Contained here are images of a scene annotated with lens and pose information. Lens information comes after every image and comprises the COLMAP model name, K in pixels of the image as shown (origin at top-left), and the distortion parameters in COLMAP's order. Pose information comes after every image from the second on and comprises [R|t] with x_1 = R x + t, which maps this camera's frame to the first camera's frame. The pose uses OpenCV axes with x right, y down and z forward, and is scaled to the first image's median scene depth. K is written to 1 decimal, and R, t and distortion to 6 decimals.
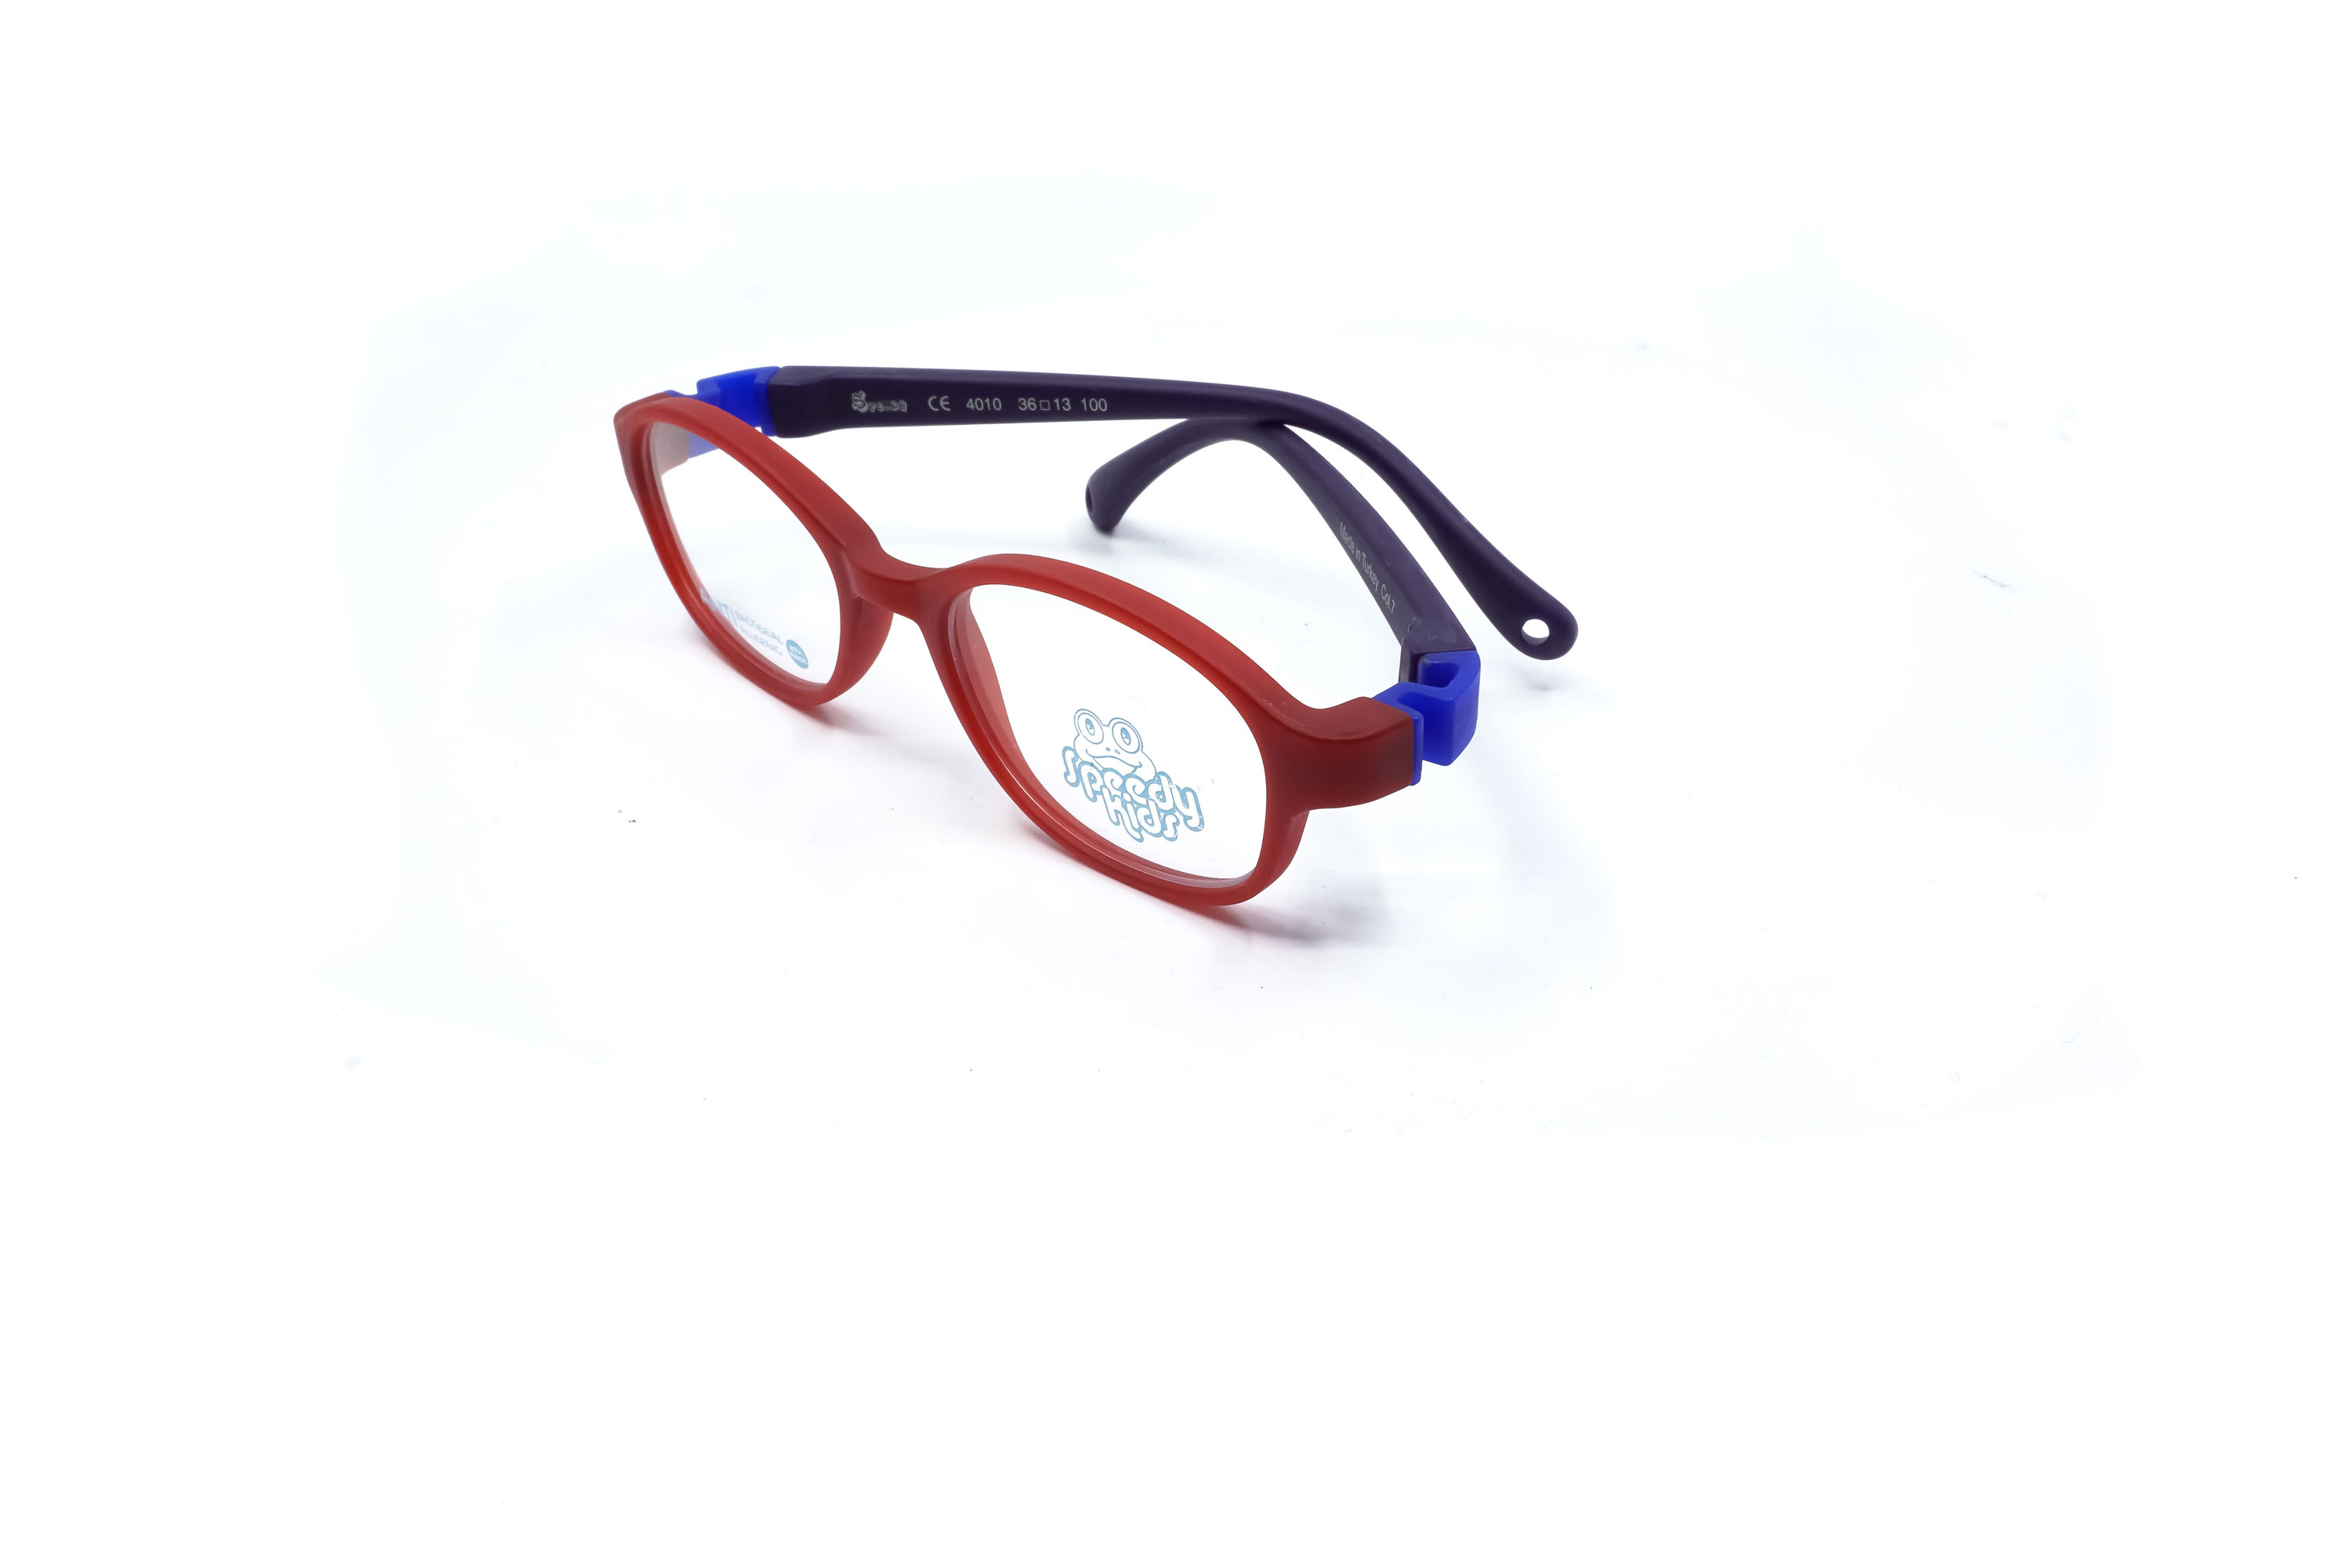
lens RADIAL K [[2422.7, 0, 1176.0], [0, 2422.7, 771.4], [0, 0, 1]] dist [0.042143, 0.000000]
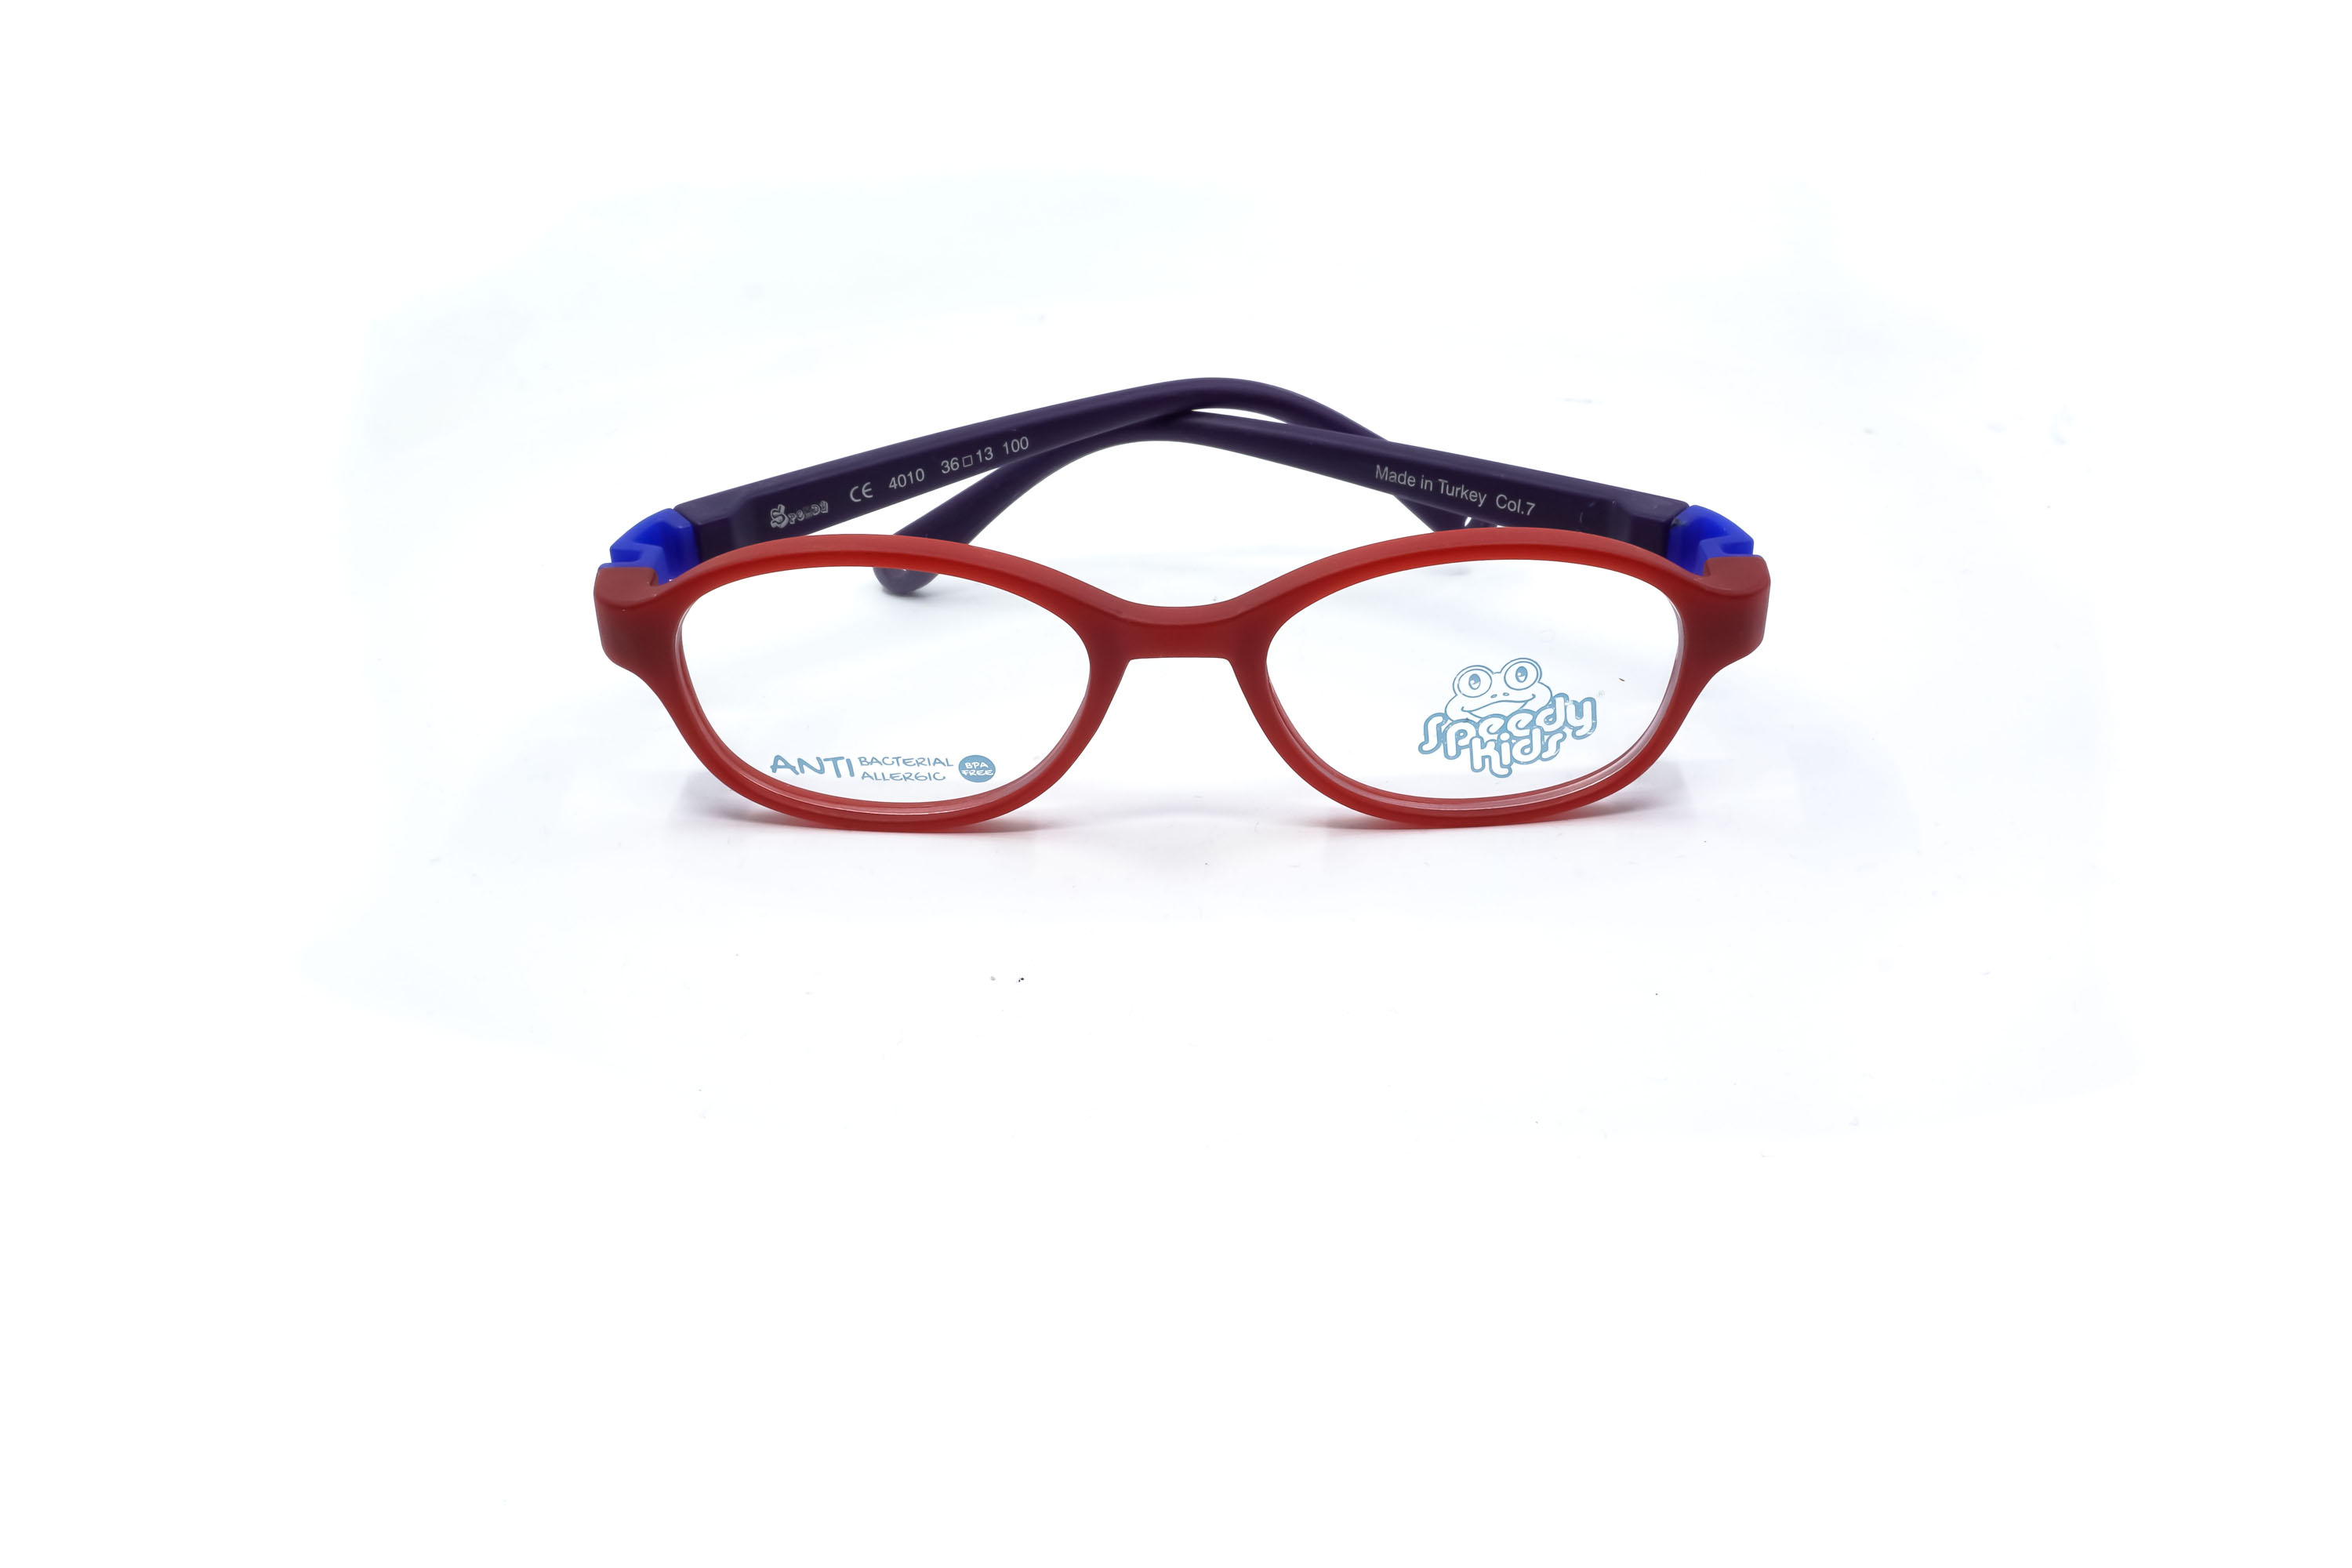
lens RADIAL K [[2422.7, 0, 1173.9], [0, 2422.7, 783.2], [0, 0, 1]] dist [0.042143, 0.000000]
pose [[0.705965, -0.343886, 0.619157, -0.714888], [0.351370, 0.929098, 0.115397, -0.130476], [-0.614941, 0.136088, 0.776742, 0.258509]]
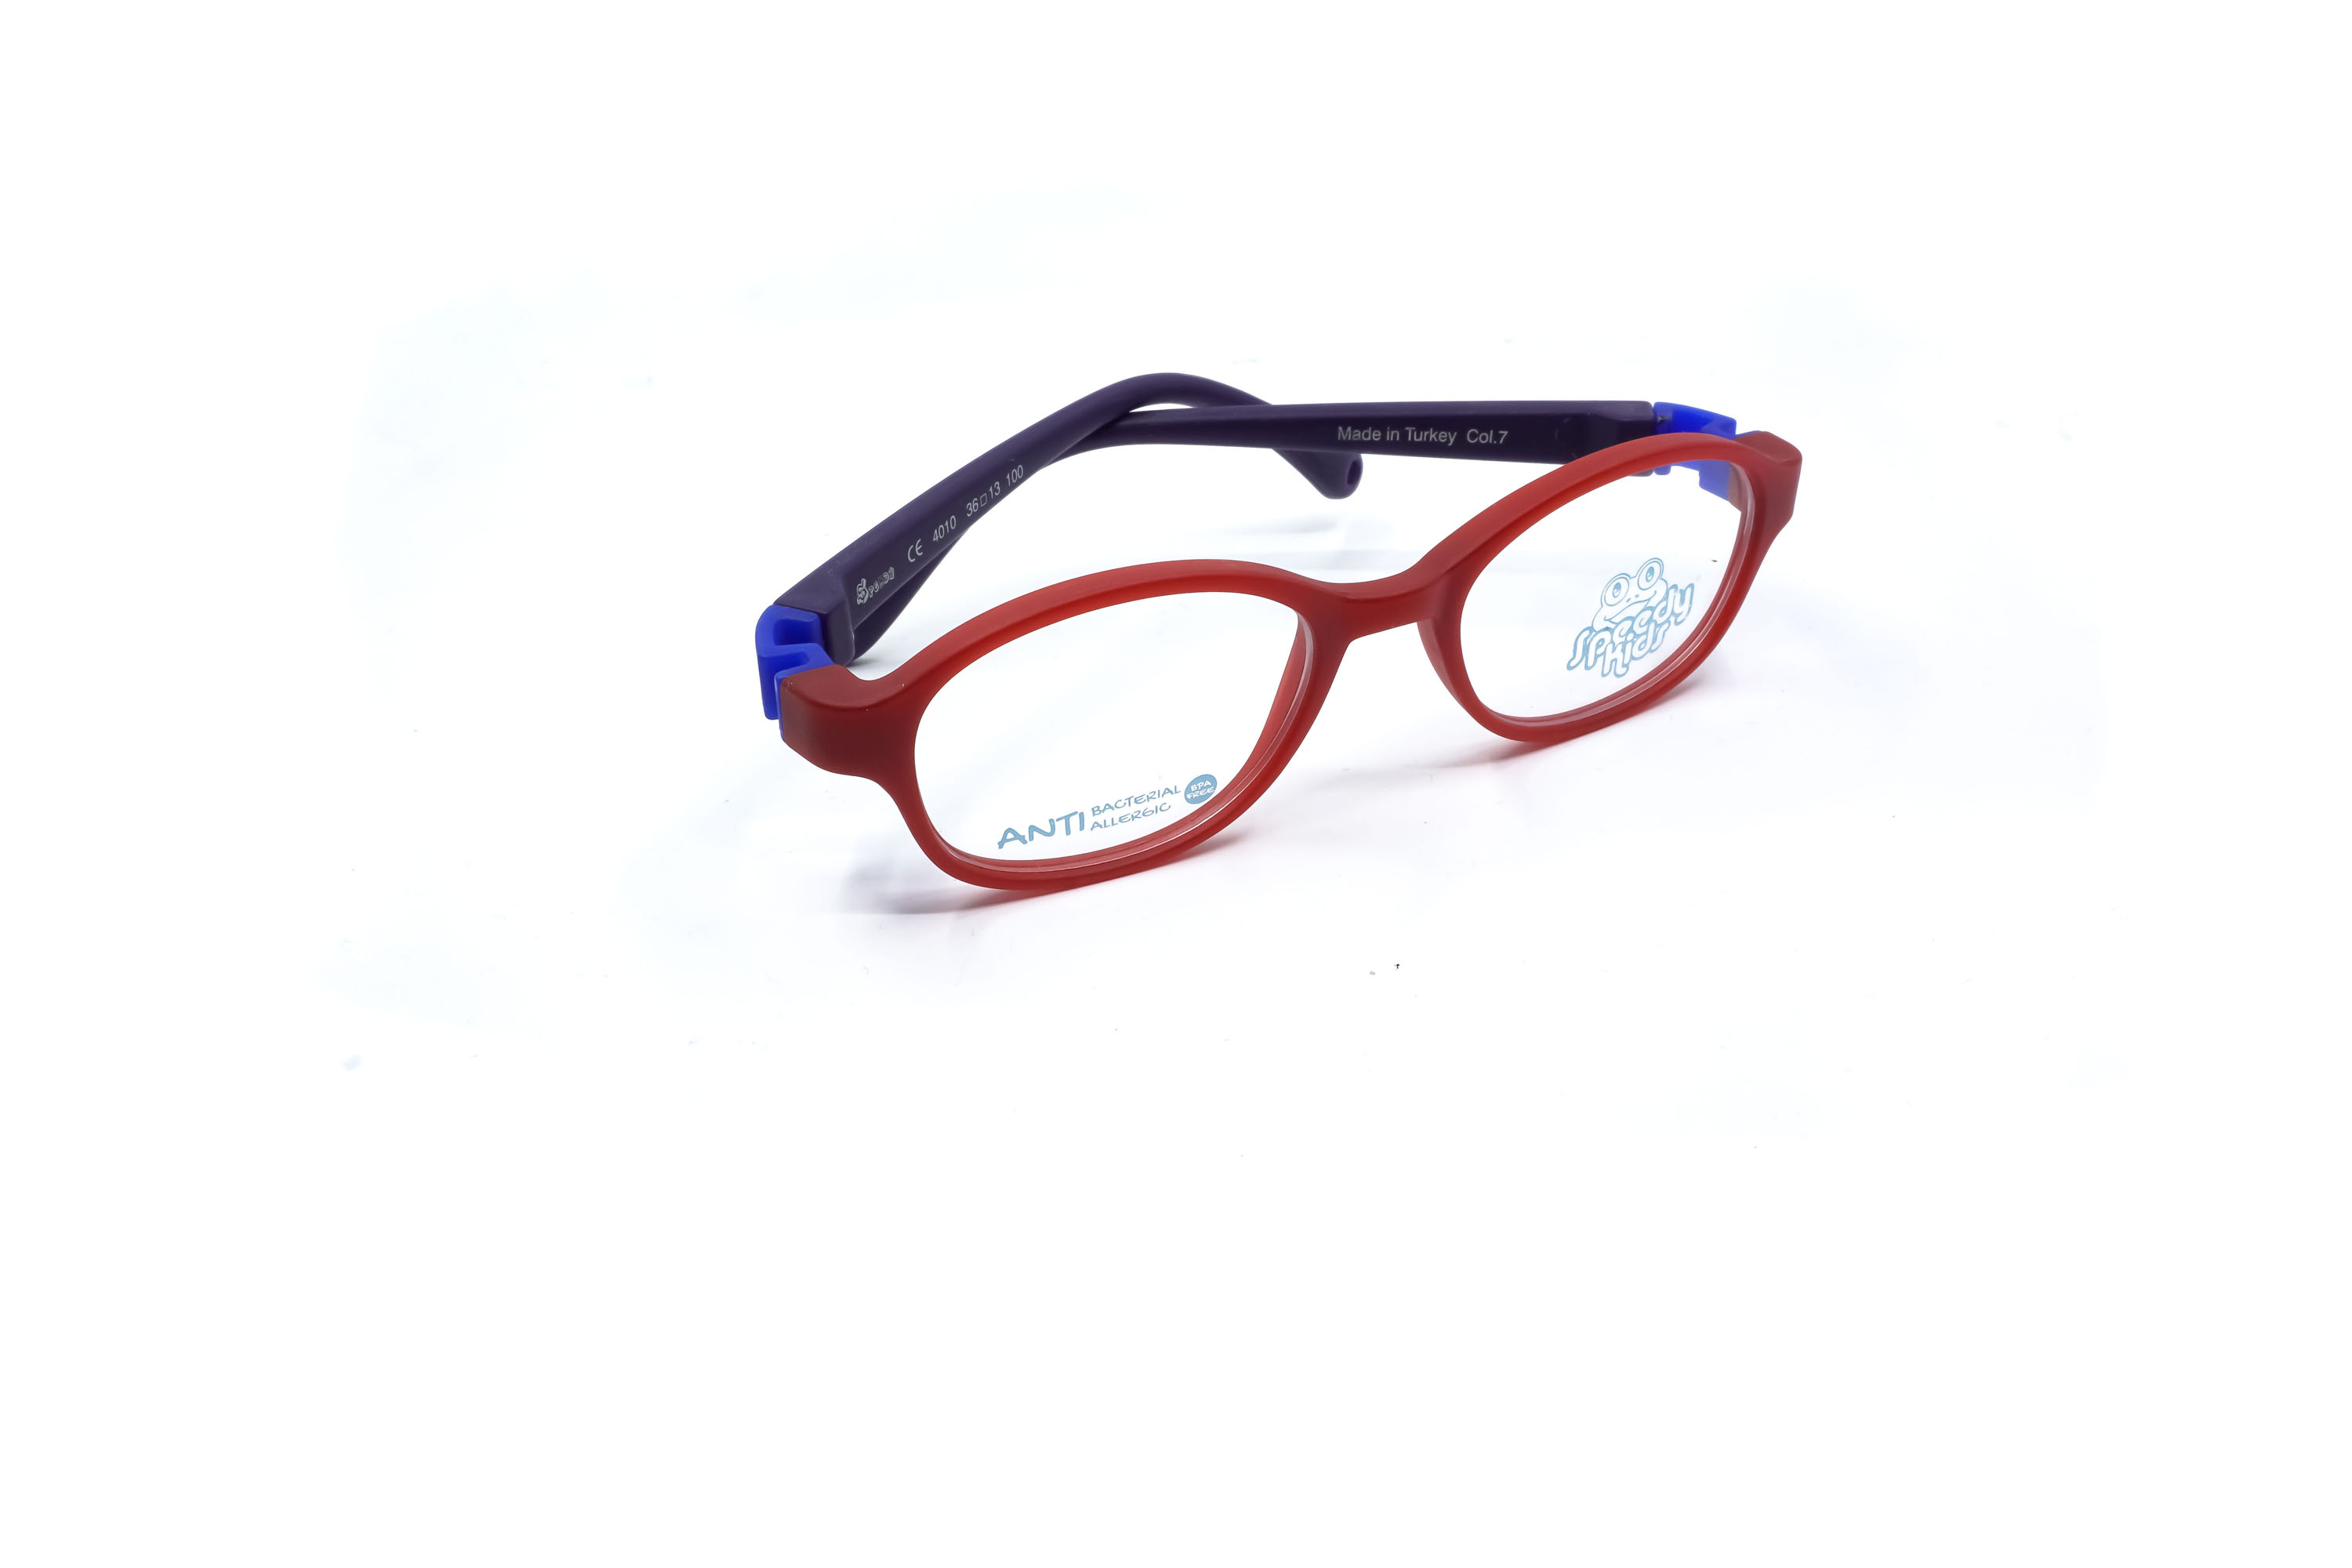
lens RADIAL K [[2422.7, 0, 1188.1], [0, 2422.7, 785.8], [0, 0, 1]] dist [0.042143, 0.000000]
pose [[0.253544, -0.465533, 0.847936, -0.971827], [0.484226, 0.819925, 0.305364, -0.344784], [-0.837401, 0.333169, 0.433310, 0.654957]]
